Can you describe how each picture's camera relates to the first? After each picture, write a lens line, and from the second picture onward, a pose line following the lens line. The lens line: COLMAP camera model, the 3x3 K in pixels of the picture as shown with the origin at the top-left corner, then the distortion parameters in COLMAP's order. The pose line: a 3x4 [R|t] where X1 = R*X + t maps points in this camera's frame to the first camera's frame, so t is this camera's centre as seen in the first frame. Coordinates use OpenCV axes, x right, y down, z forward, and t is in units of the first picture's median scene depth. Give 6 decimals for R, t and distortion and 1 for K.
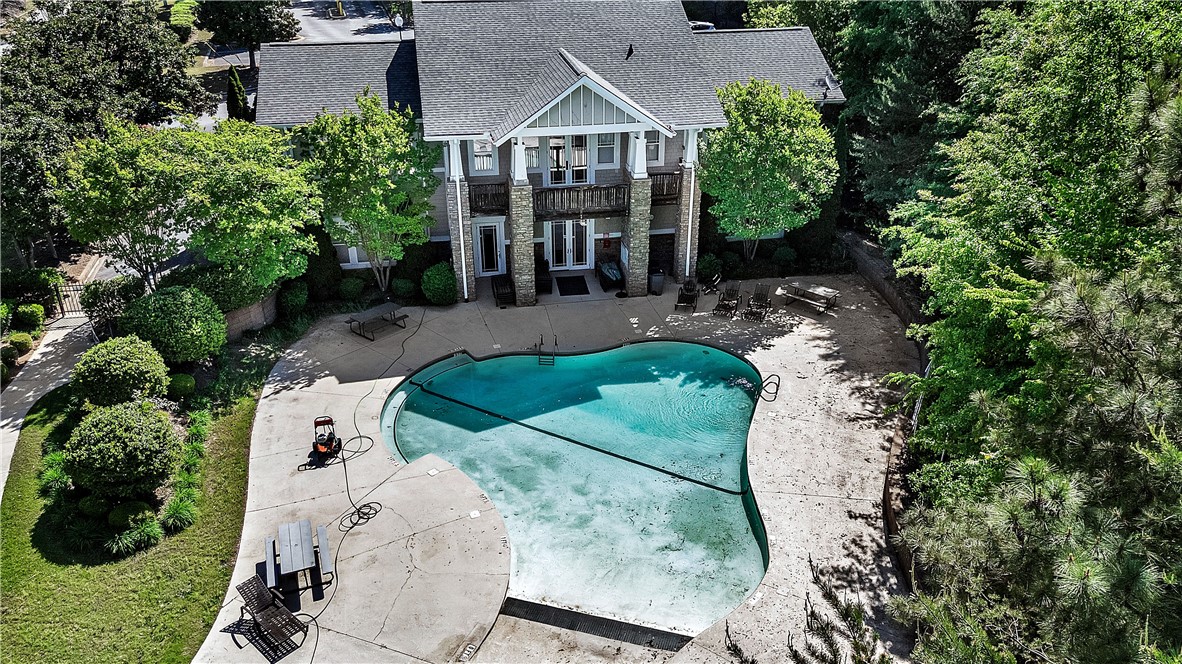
lens RADIAL K [[884.0, 0, 591.0], [0, 884.0, 332.0], [0, 0, 1]] dist [0.064446, -0.063109]
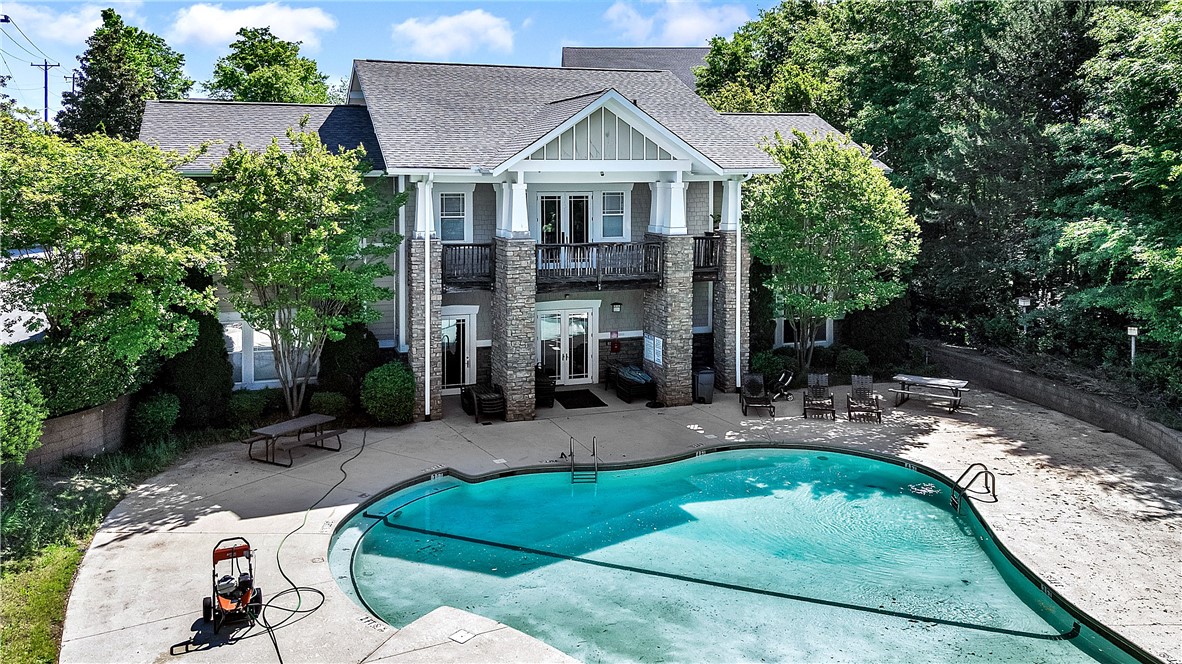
lens RADIAL K [[937.1, 0, 591.2], [0, 937.1, 203.4], [0, 0, 1]] dist [0.051545, 0.003741]
pose [[0.988997, 0.008978, 0.147665, -0.137088], [0.050160, 0.918679, -0.391808, 0.109204], [-0.139174, 0.394904, 0.908120, 0.301747]]
